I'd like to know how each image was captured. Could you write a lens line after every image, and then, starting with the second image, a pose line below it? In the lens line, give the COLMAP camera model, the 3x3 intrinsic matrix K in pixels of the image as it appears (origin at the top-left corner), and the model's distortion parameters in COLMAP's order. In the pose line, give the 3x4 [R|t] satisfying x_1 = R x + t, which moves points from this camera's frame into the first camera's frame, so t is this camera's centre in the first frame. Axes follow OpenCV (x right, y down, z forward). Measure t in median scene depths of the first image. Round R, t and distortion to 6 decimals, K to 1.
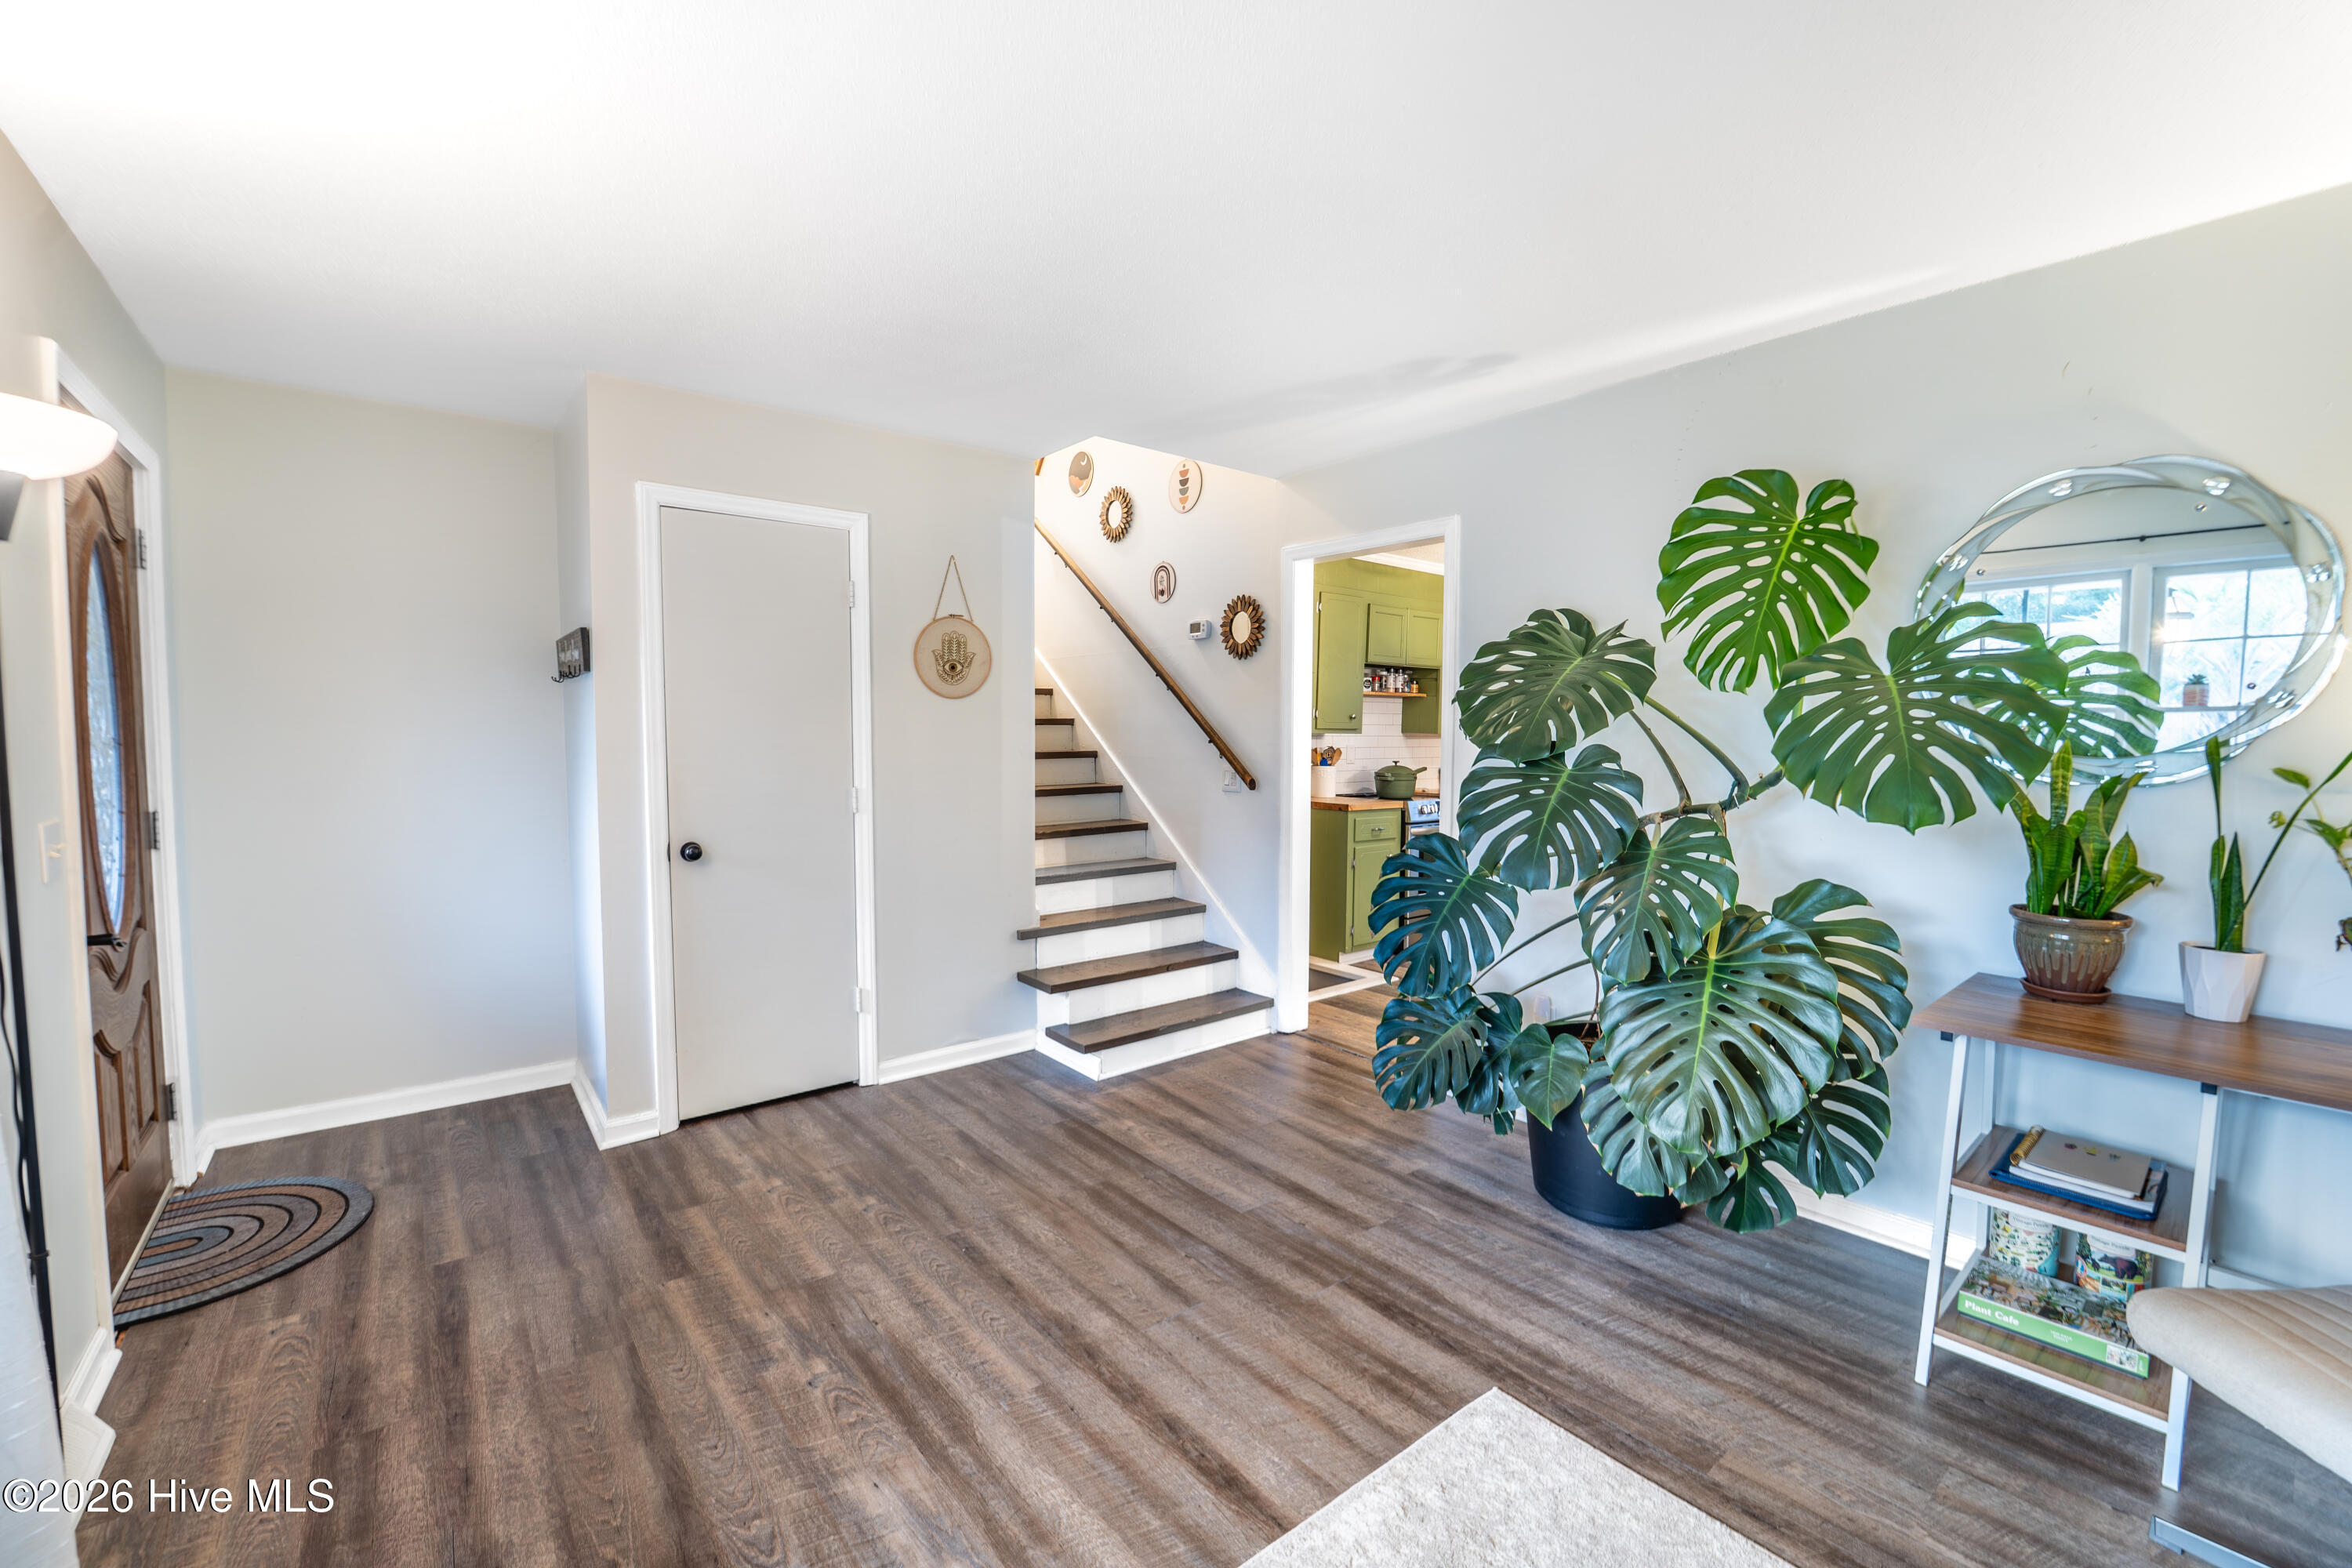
lens RADIAL K [[965.4, 0, 1176.3], [0, 965.4, 782.7], [0, 0, 1]] dist [-0.014907, -0.000388]
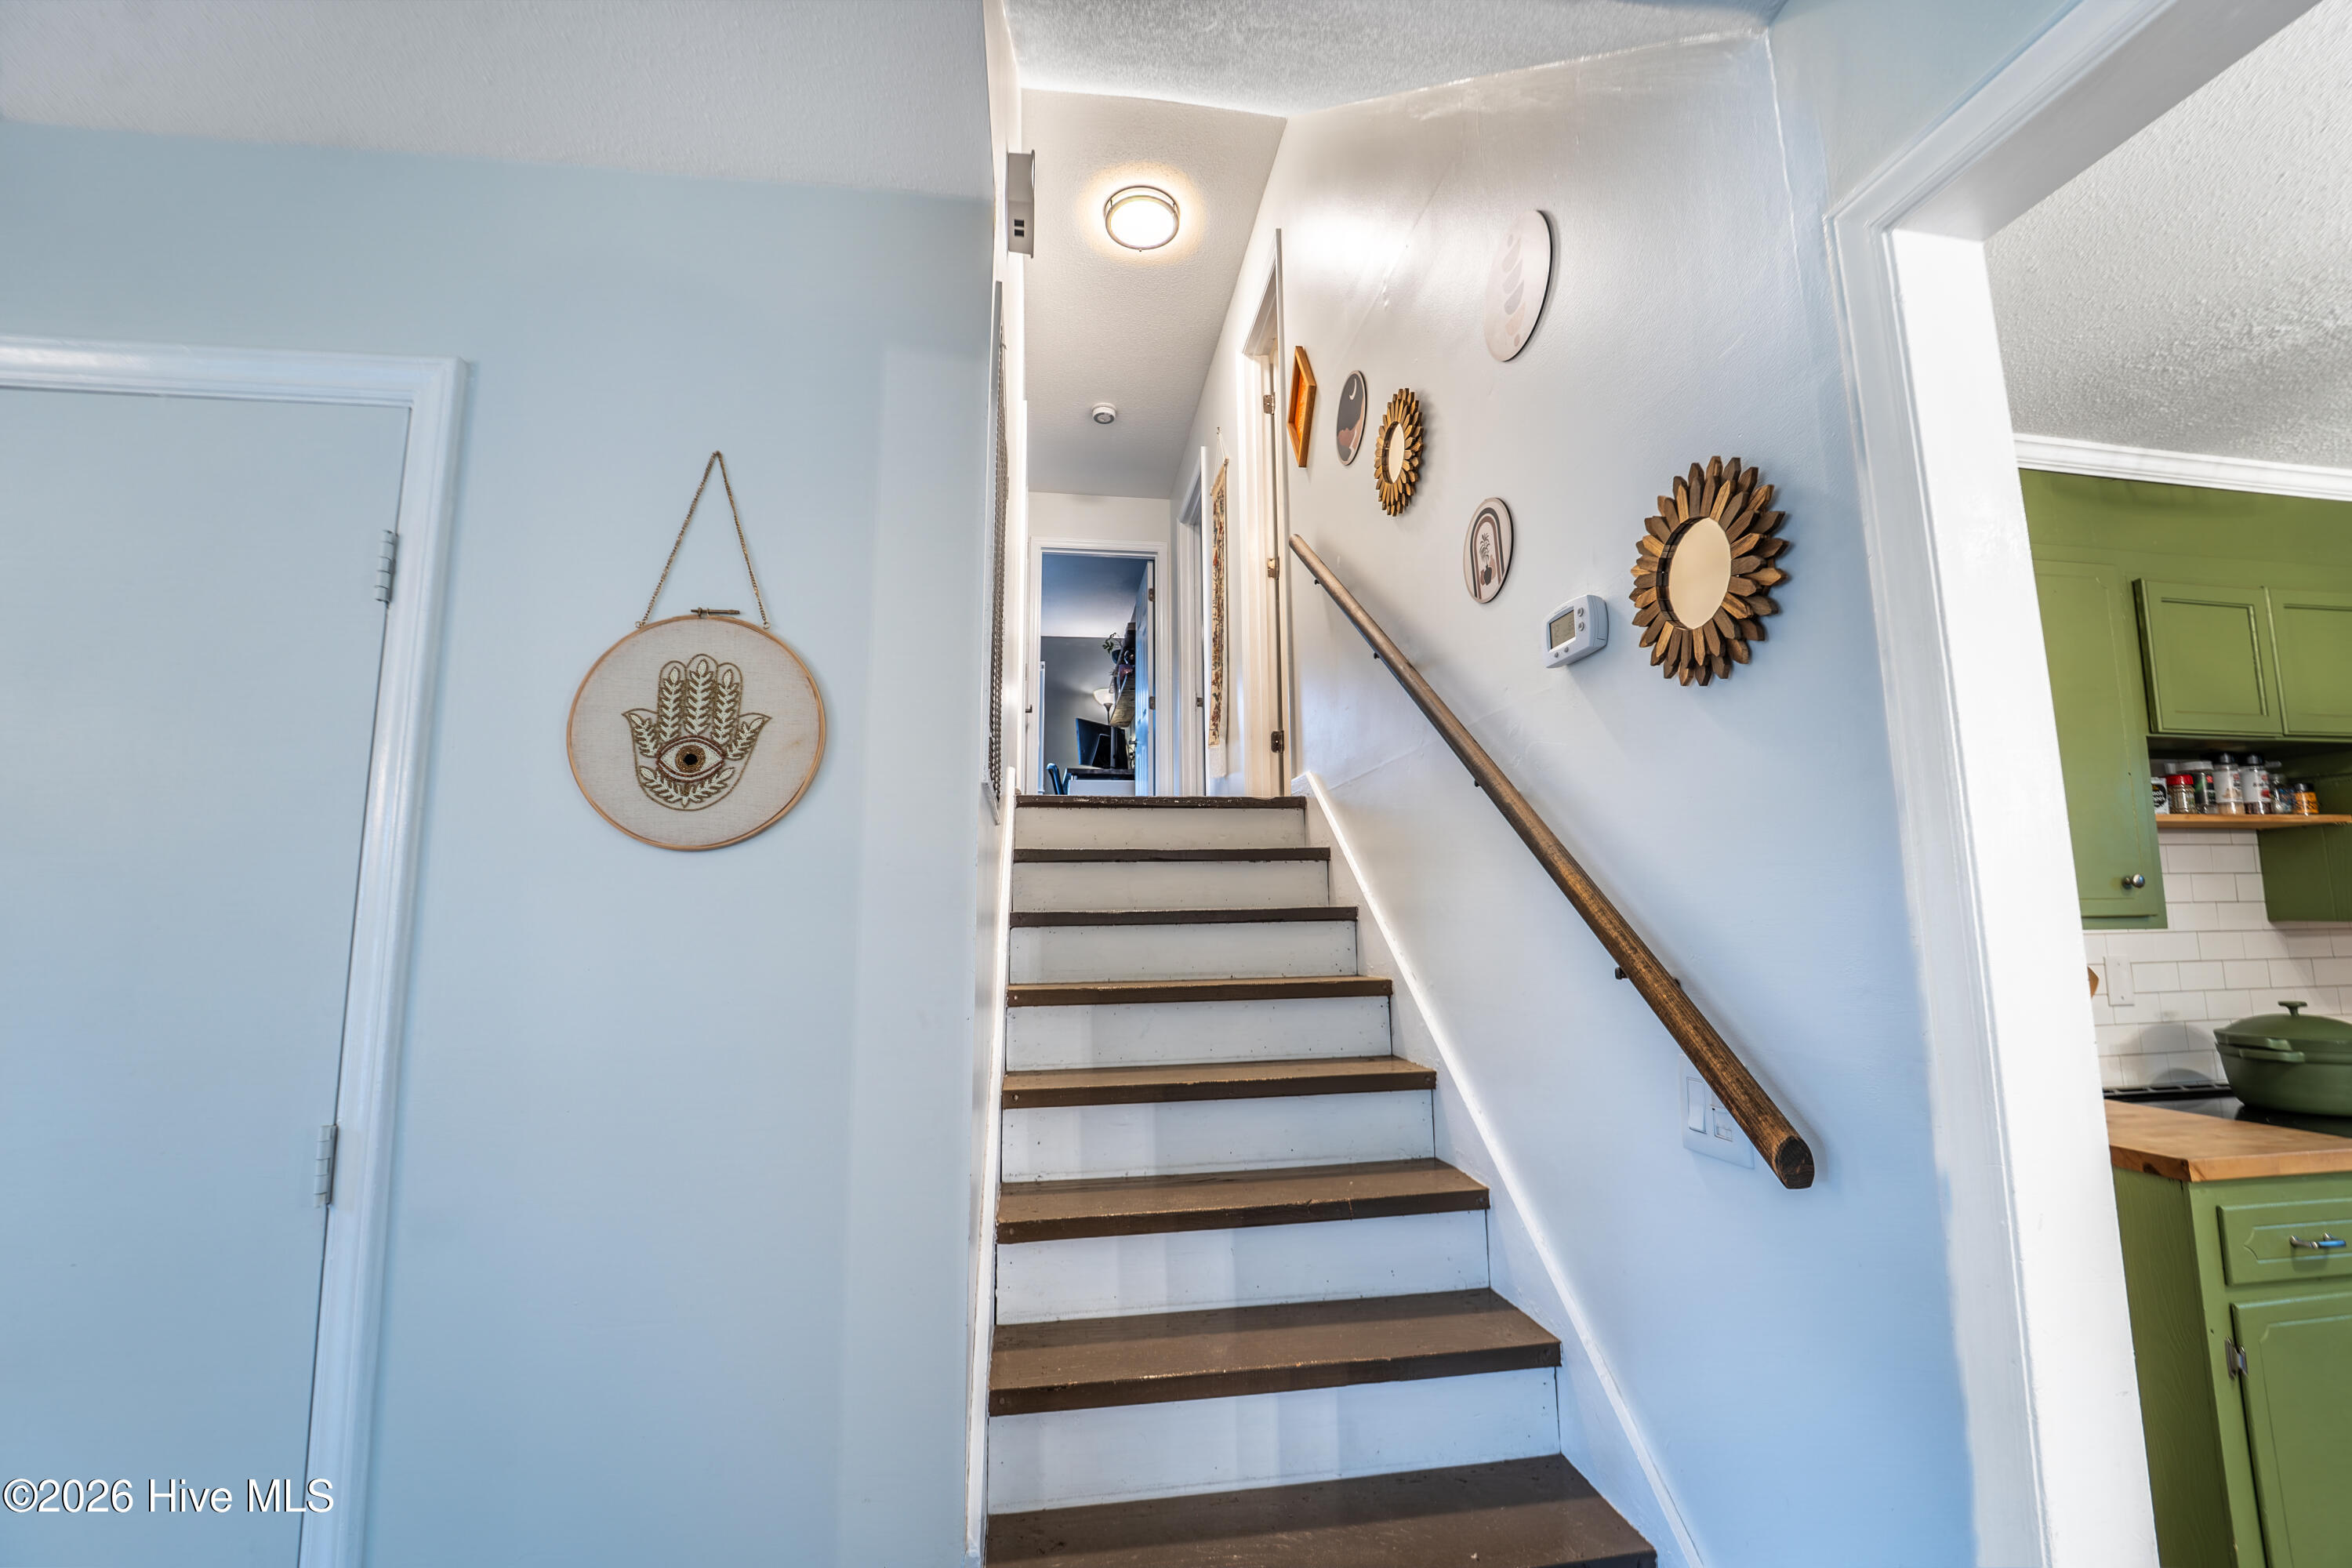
lens RADIAL K [[965.4, 0, 1191.3], [0, 965.4, 786.9], [0, 0, 1]] dist [-0.014907, -0.000388]
pose [[0.870088, -0.083350, -0.485799, 0.069065], [-0.011917, 0.981753, -0.189786, -0.041746], [0.492753, 0.170920, 0.853218, 0.686081]]
